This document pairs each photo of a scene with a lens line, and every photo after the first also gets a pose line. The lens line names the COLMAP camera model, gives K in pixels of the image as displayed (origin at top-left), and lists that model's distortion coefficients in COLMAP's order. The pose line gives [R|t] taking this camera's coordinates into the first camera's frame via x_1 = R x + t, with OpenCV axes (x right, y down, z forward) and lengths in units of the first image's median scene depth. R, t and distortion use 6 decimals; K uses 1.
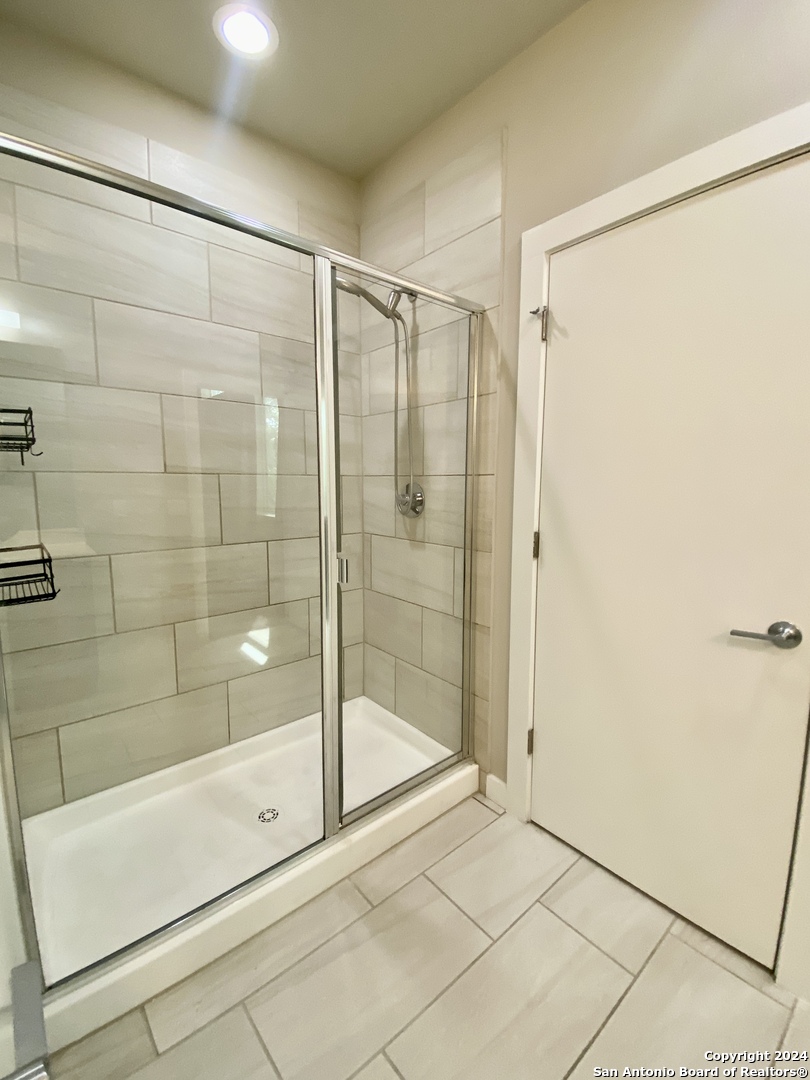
lens RADIAL K [[442.5, 0, 404.6], [0, 442.5, 535.8], [0, 0, 1]] dist [0.001804, -0.011436]
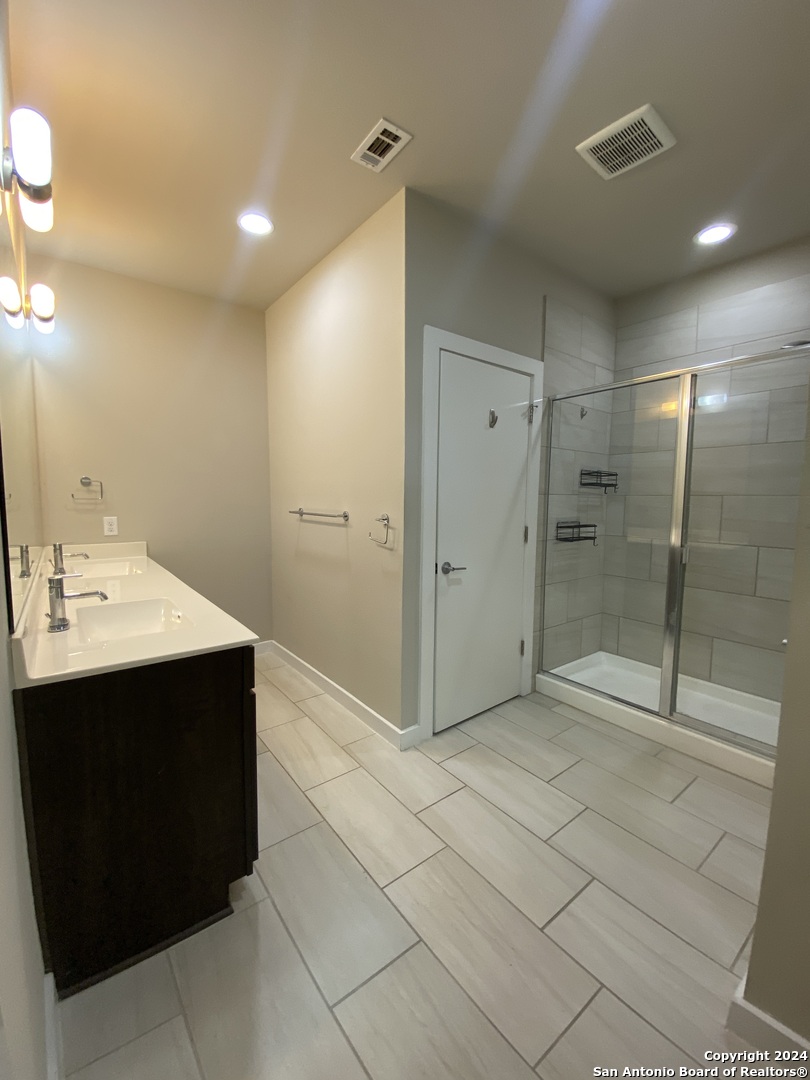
lens RADIAL K [[442.5, 0, 401.6], [0, 442.5, 542.8], [0, 0, 1]] dist [0.001804, -0.011436]
pose [[-0.078407, 0.091517, -0.992712, 1.576558], [-0.121870, 0.987429, 0.100656, -0.002655], [0.989444, 0.128874, -0.066268, 0.069059]]
